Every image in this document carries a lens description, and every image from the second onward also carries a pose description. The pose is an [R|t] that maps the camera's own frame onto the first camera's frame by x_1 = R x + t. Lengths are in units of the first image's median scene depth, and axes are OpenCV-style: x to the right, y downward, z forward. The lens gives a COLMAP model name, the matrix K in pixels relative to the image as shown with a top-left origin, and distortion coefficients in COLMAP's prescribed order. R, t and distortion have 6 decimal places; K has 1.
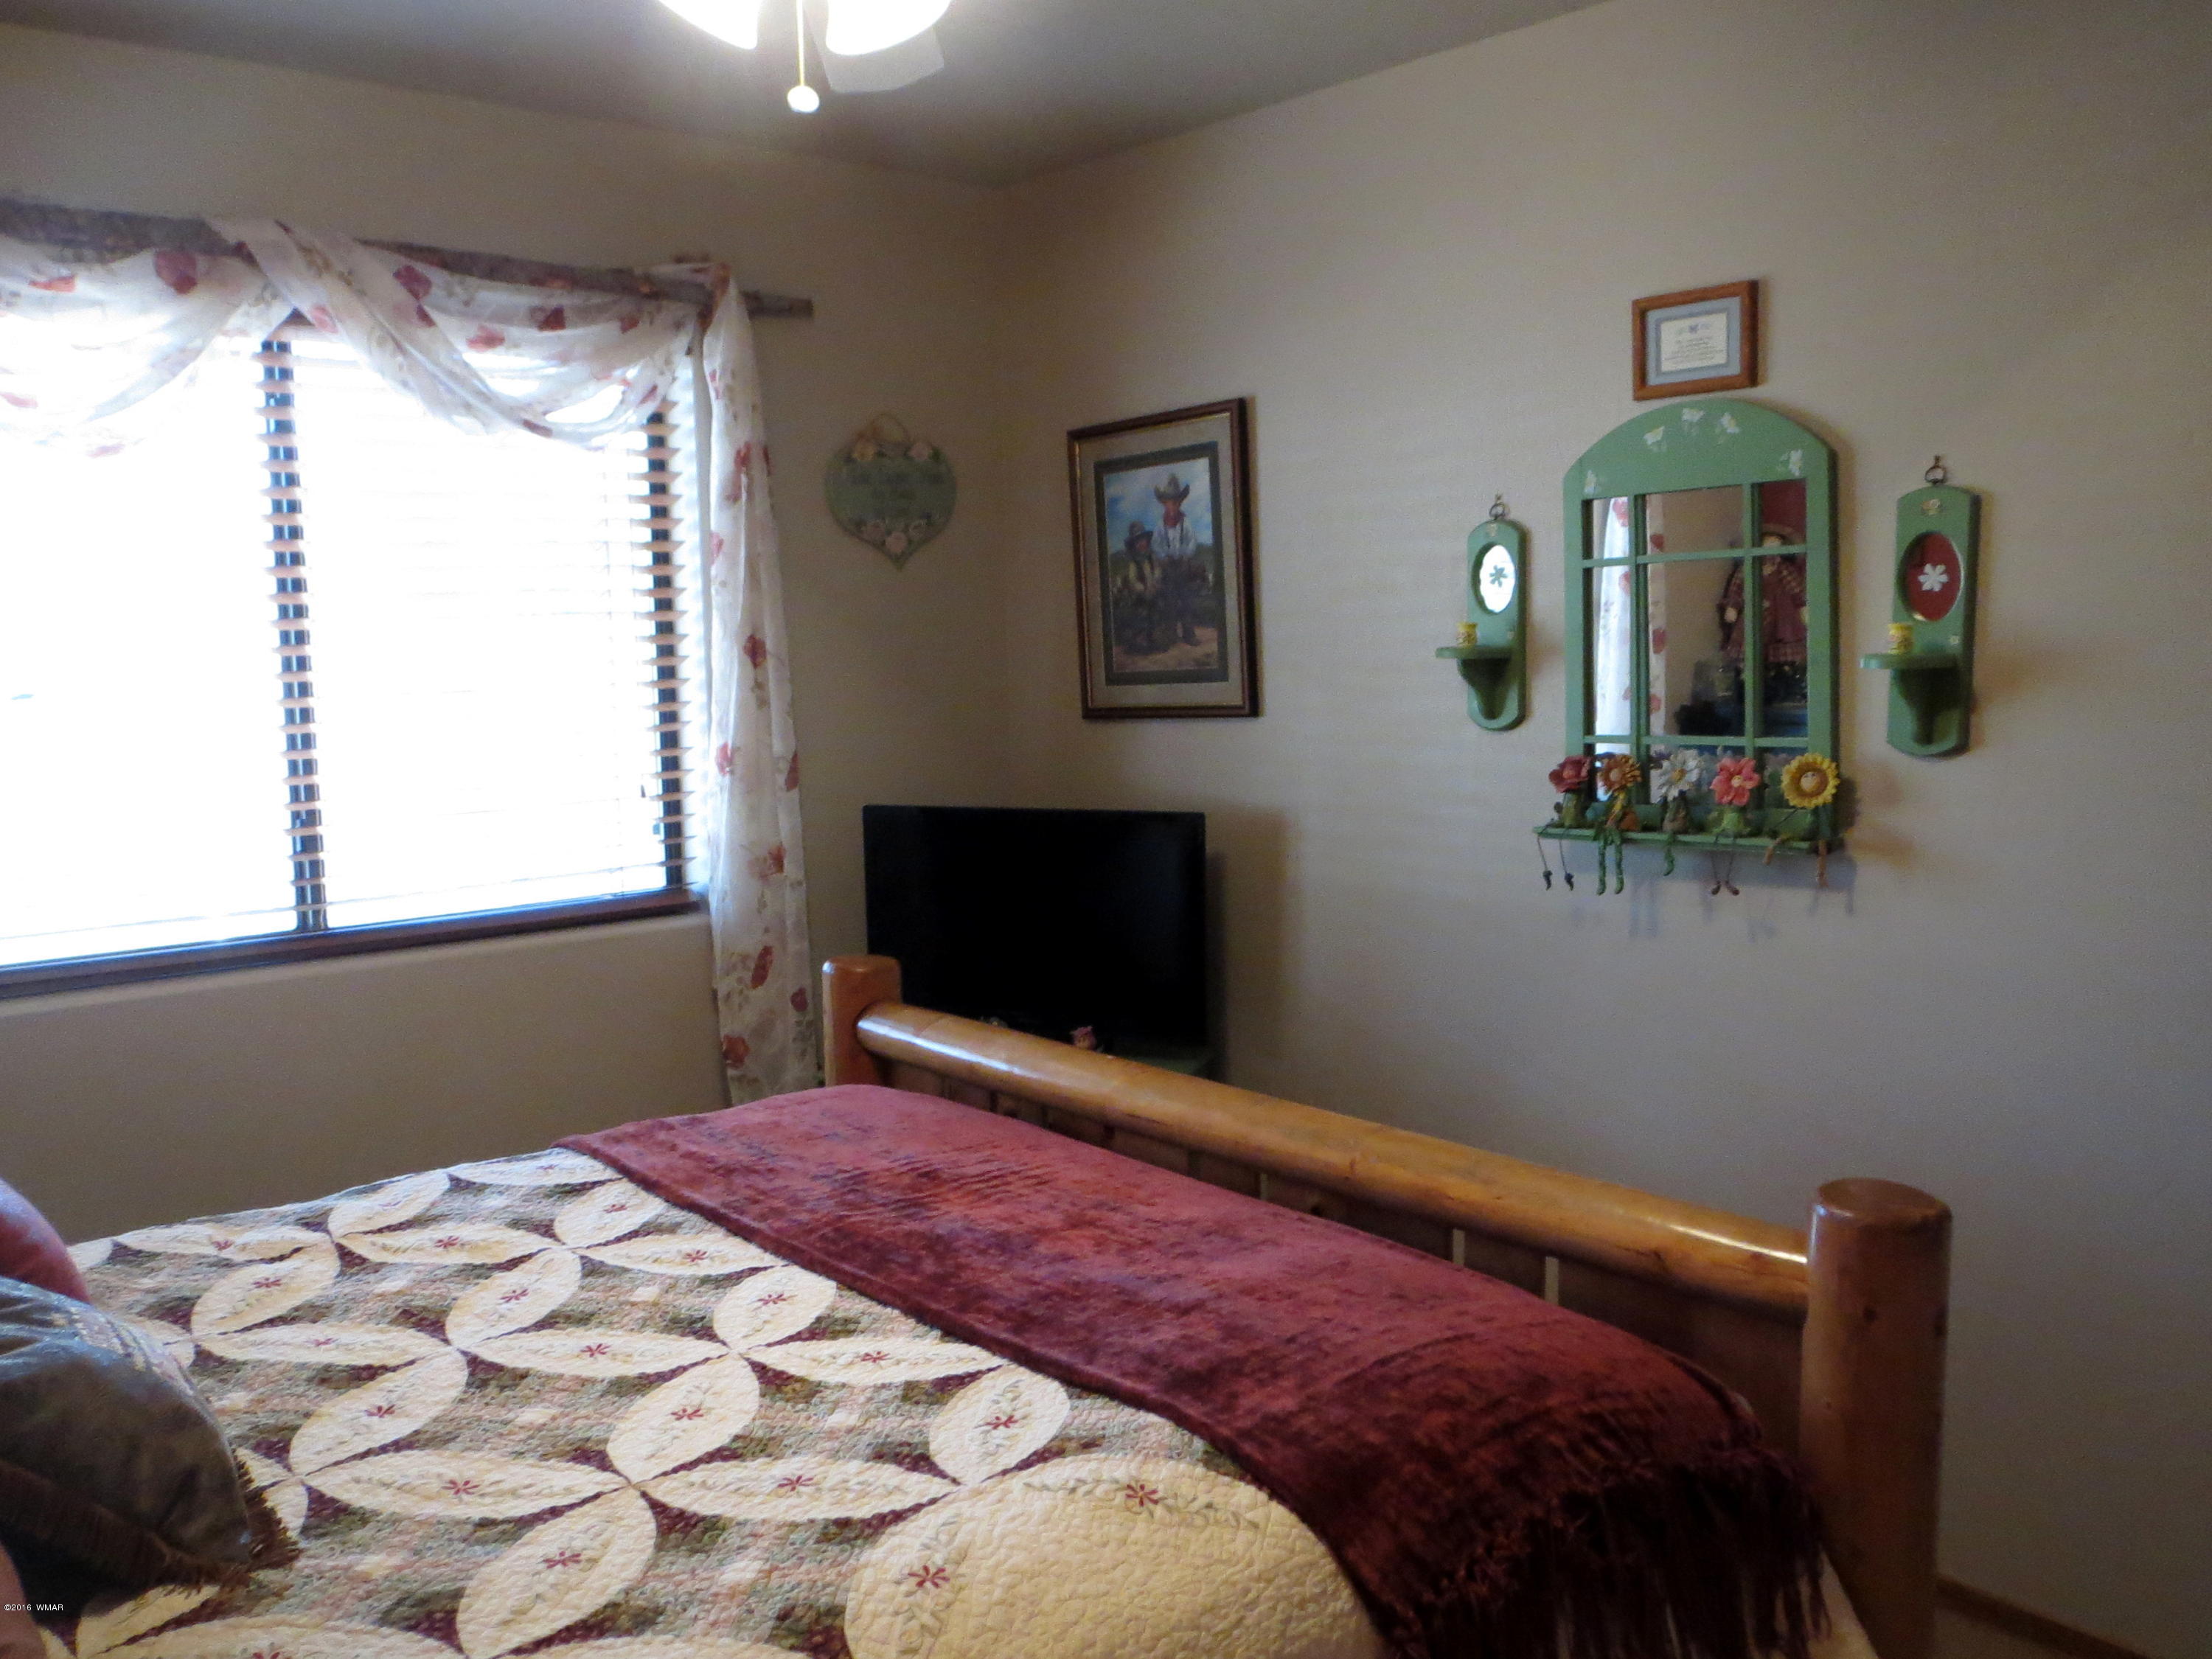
lens RADIAL K [[1844.4, 0, 1095.8], [0, 1844.4, 821.1], [0, 0, 1]] dist [-0.016031, 0.018964]
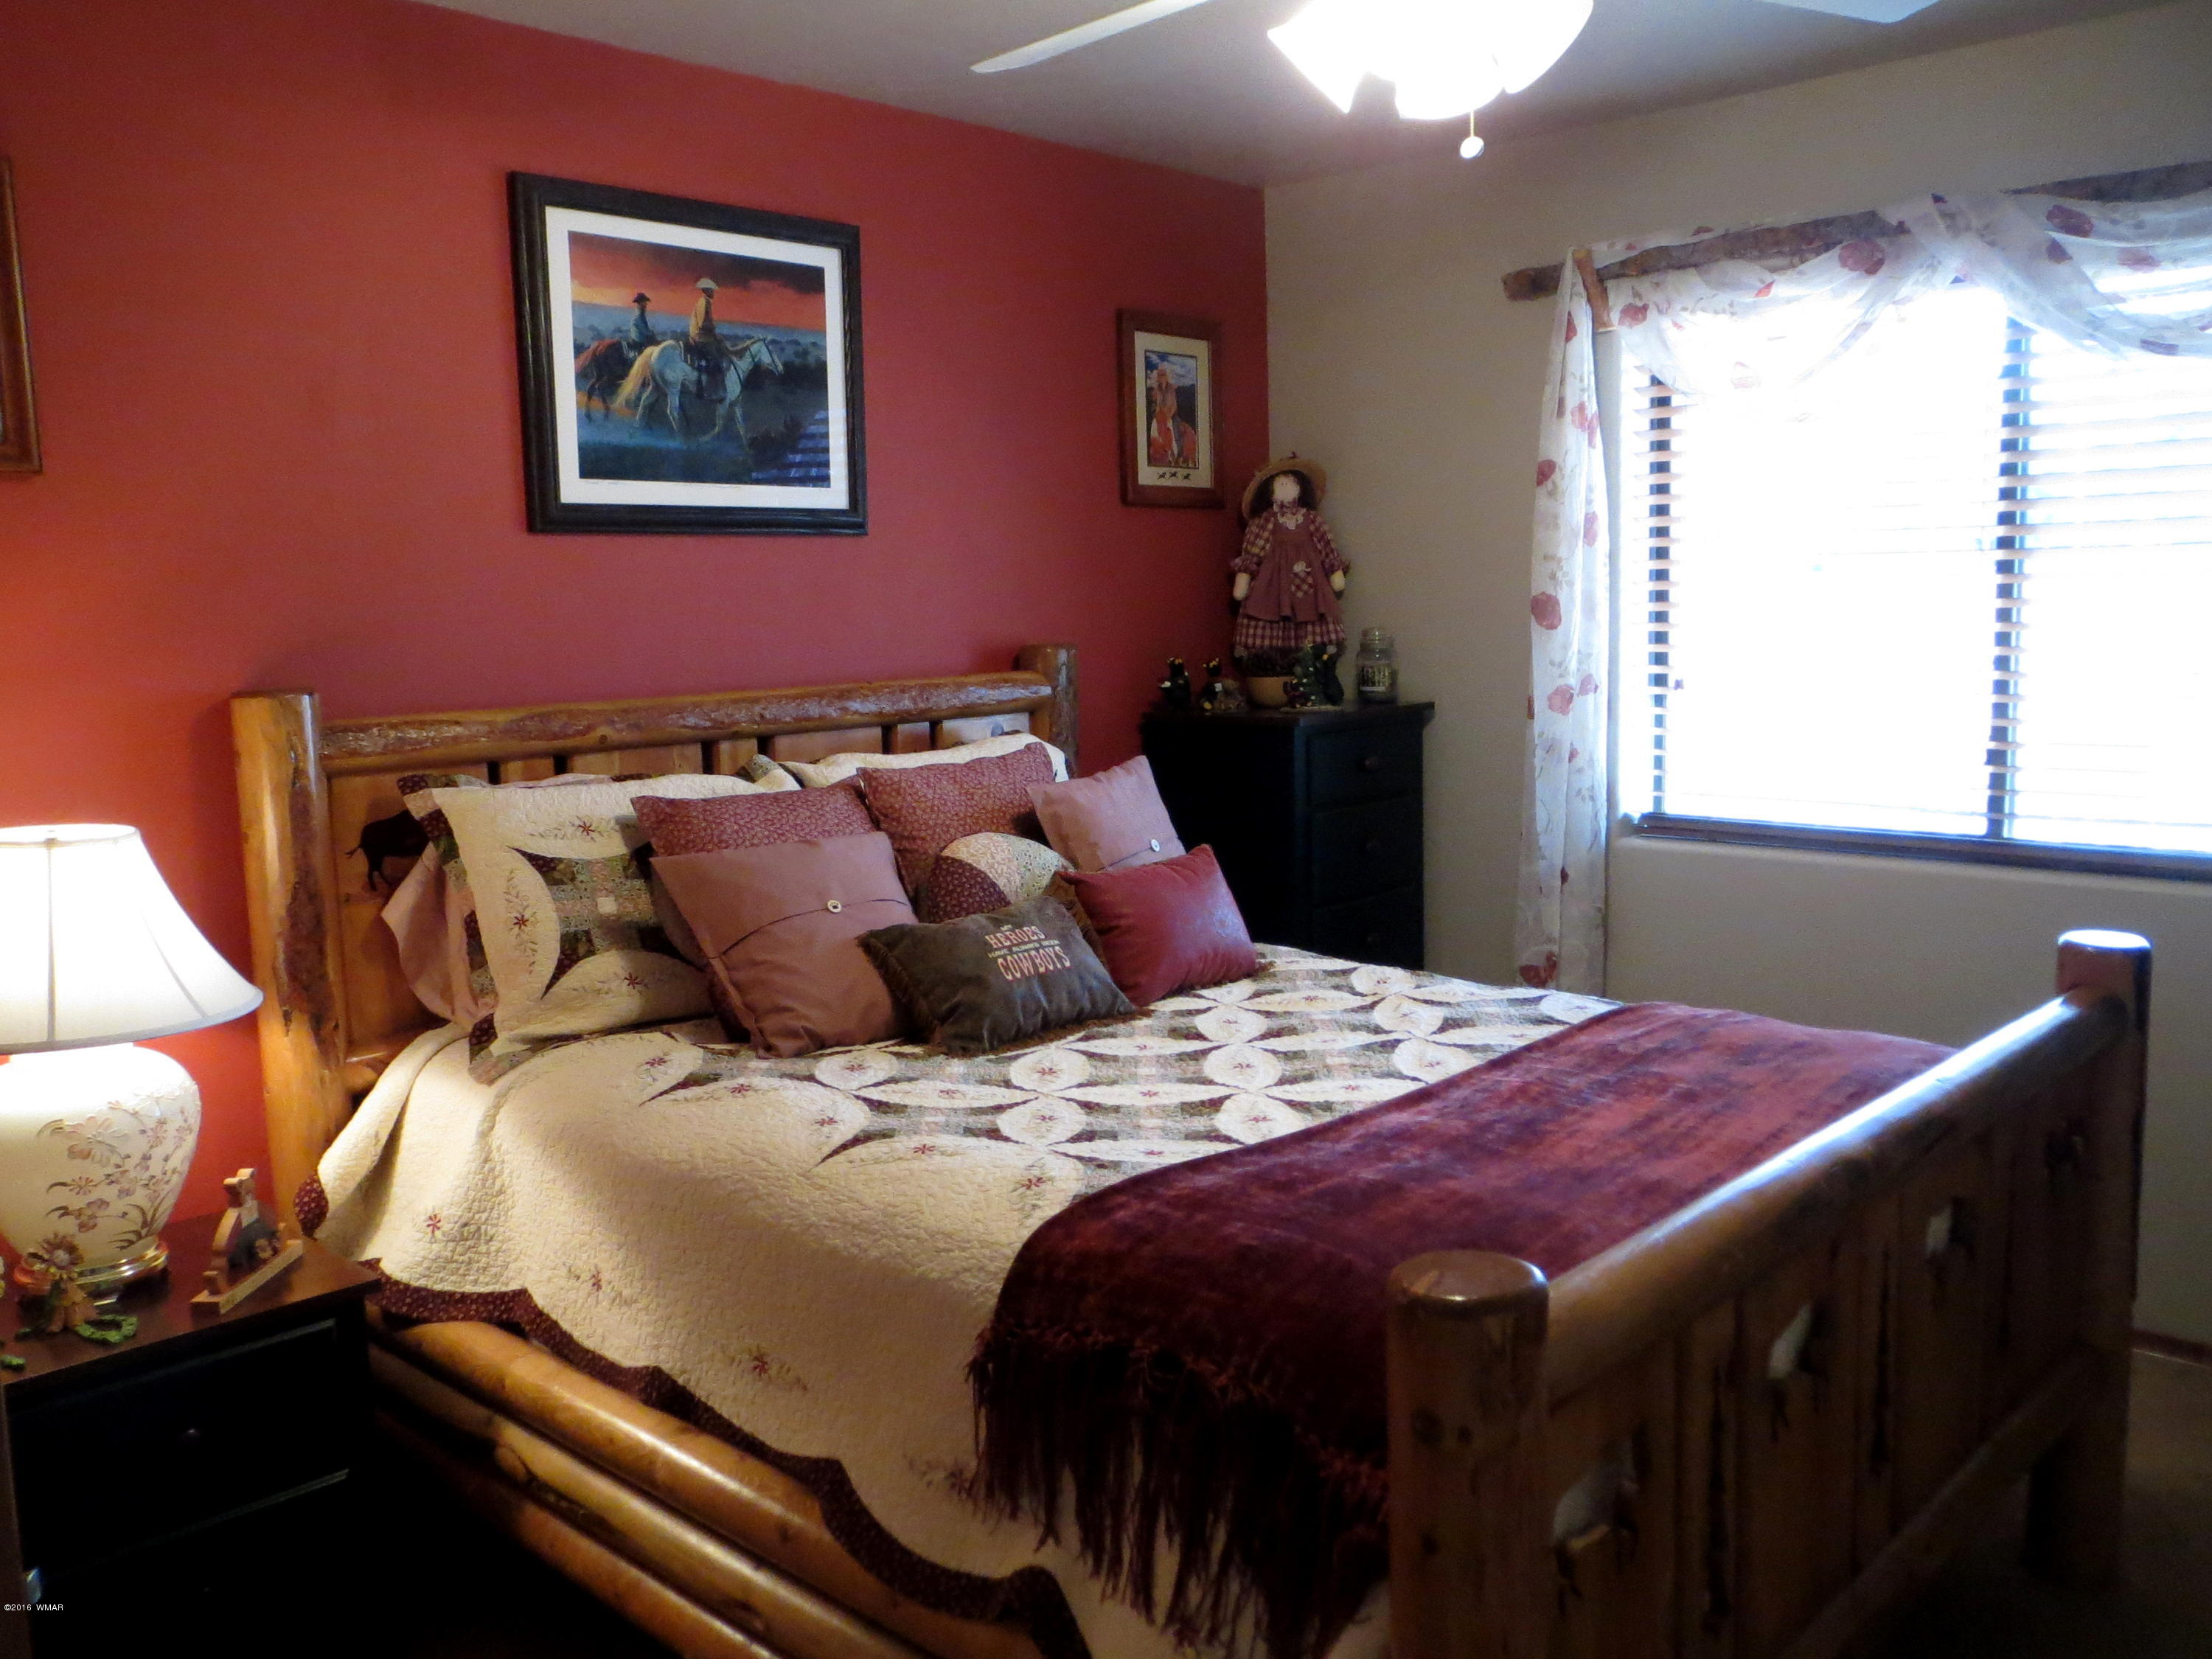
lens RADIAL K [[1844.4, 0, 1095.8], [0, 1844.4, 821.1], [0, 0, 1]] dist [-0.016031, 0.018964]
pose [[0.123920, 0.141621, -0.982134, 1.039966], [-0.083519, 0.987740, 0.131891, -0.088101], [0.988771, 0.065683, 0.134229, 0.596611]]
